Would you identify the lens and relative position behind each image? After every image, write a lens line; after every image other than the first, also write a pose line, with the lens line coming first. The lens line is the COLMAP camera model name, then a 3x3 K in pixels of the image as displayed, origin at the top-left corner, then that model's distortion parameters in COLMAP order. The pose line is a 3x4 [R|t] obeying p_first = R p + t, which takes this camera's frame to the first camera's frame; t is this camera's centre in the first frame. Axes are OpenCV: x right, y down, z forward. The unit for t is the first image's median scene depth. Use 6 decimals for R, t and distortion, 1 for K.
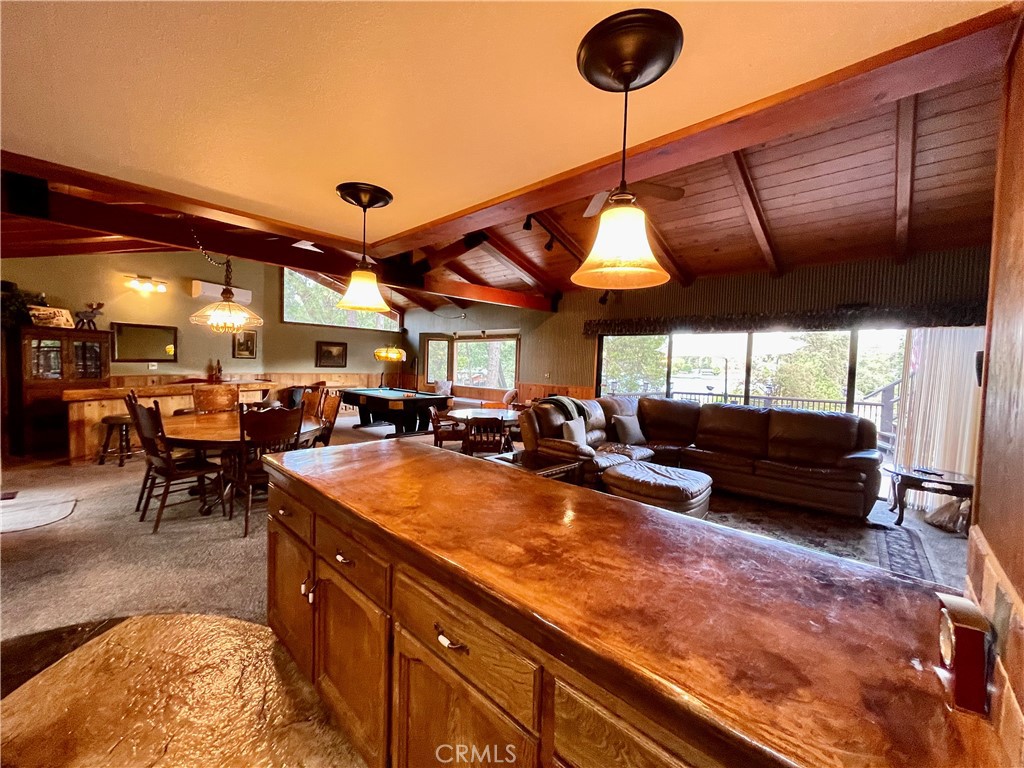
lens RADIAL K [[411.7, 0, 508.7], [0, 411.7, 381.1], [0, 0, 1]] dist [-0.002409, 0.001300]
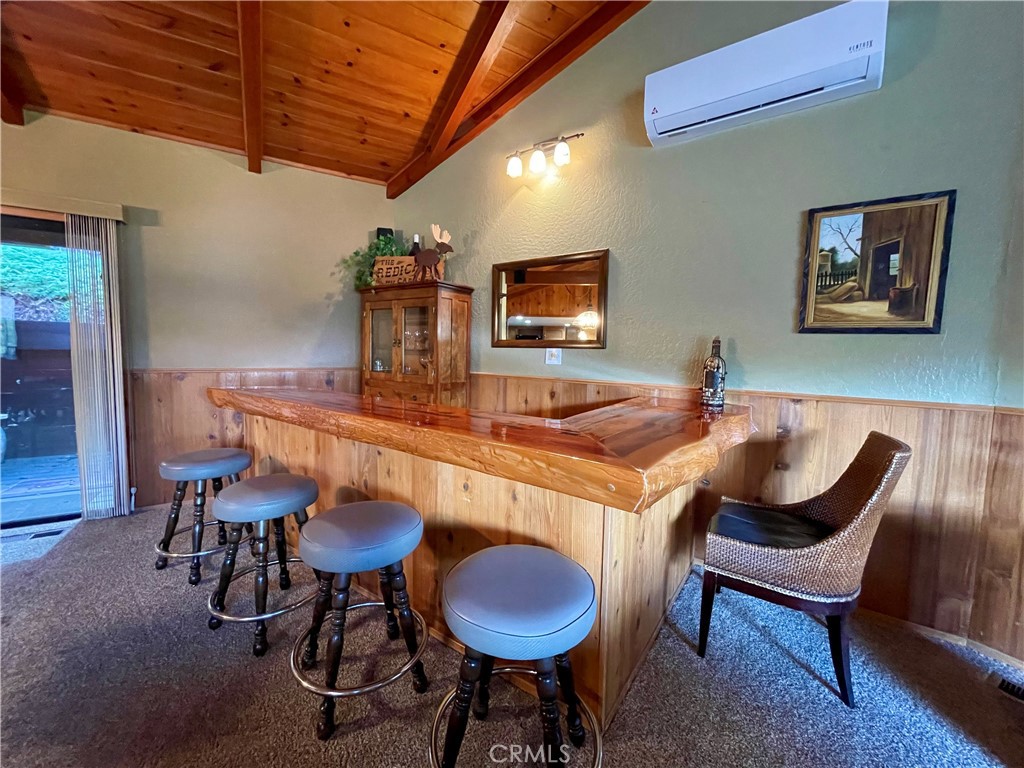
lens RADIAL K [[411.7, 0, 507.0], [0, 411.7, 380.0], [0, 0, 1]] dist [-0.002409, 0.001300]
pose [[-0.268670, 0.035653, -0.962572, -0.446930], [-0.074654, 0.995538, 0.057711, -0.033803], [0.960335, 0.087365, -0.264809, 1.047109]]
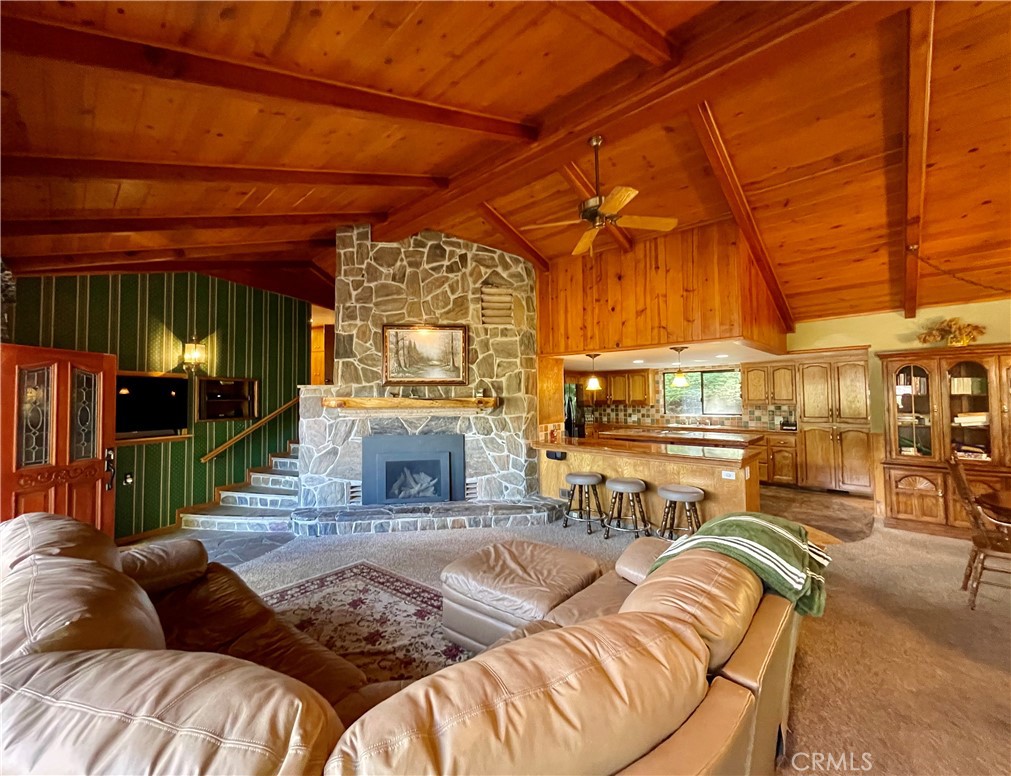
lens RADIAL K [[417.2, 0, 491.7], [0, 417.2, 383.6], [0, 0, 1]] dist [0.000329, -0.000016]
pose [[-0.999716, -0.021298, 0.010661, 0.224236], [-0.021161, 0.999694, 0.012810, -0.046601], [-0.010930, 0.012581, -0.999861, 0.922093]]
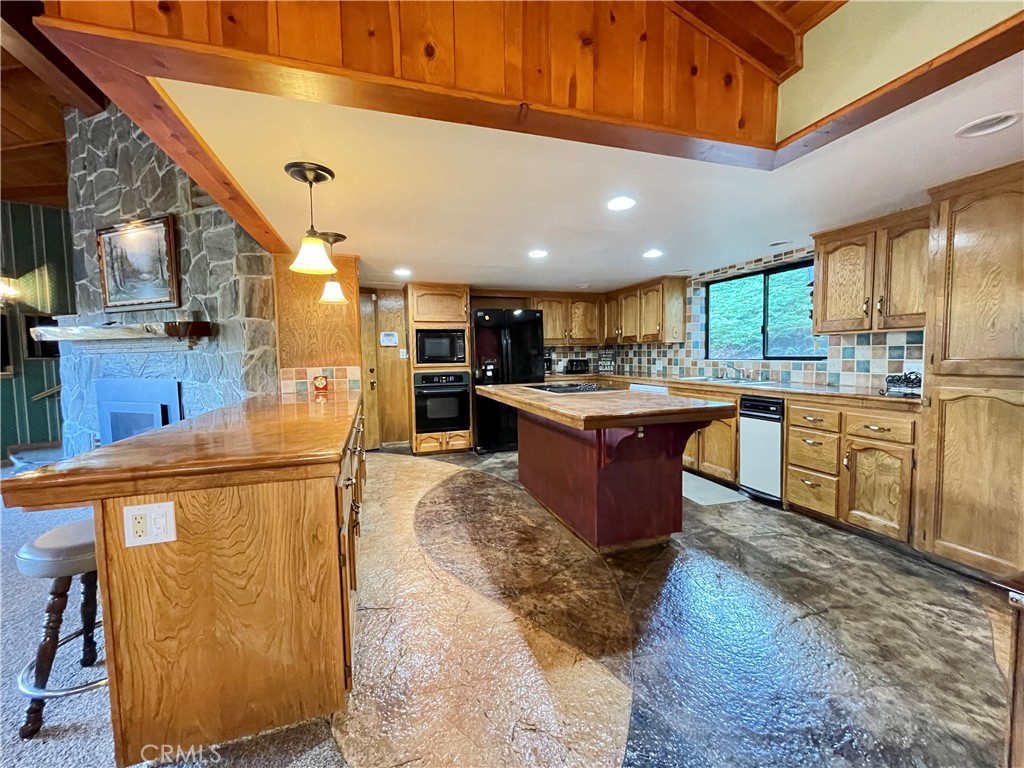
lens RADIAL K [[411.7, 0, 510.1], [0, 411.7, 378.5], [0, 0, 1]] dist [-0.002409, 0.001300]
pose [[-0.881034, -0.046244, 0.470787, -0.320834], [0.009343, 0.993315, 0.115055, 0.000528], [-0.472961, 0.105766, -0.874712, 0.415228]]
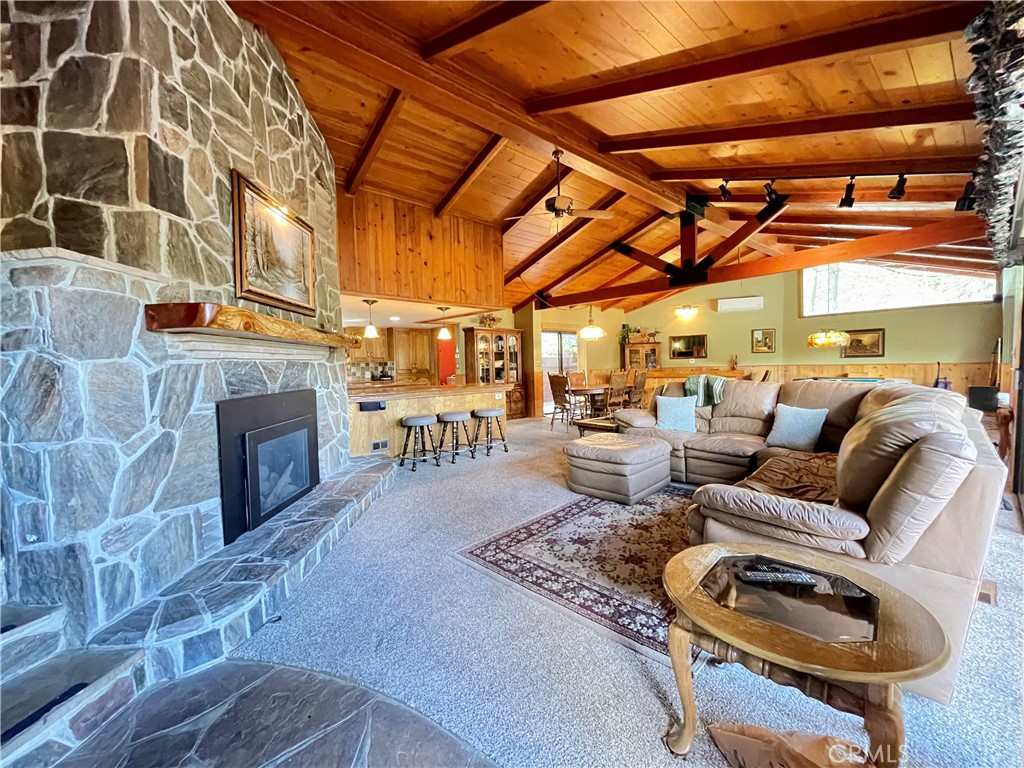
lens RADIAL K [[411.7, 0, 505.3], [0, 411.7, 379.6], [0, 0, 1]] dist [-0.002409, 0.001300]
pose [[-0.108278, 0.006388, -0.994100, 0.765774], [-0.023890, 0.999674, 0.009026, 0.035717], [0.993834, 0.024727, -0.108090, 0.454502]]
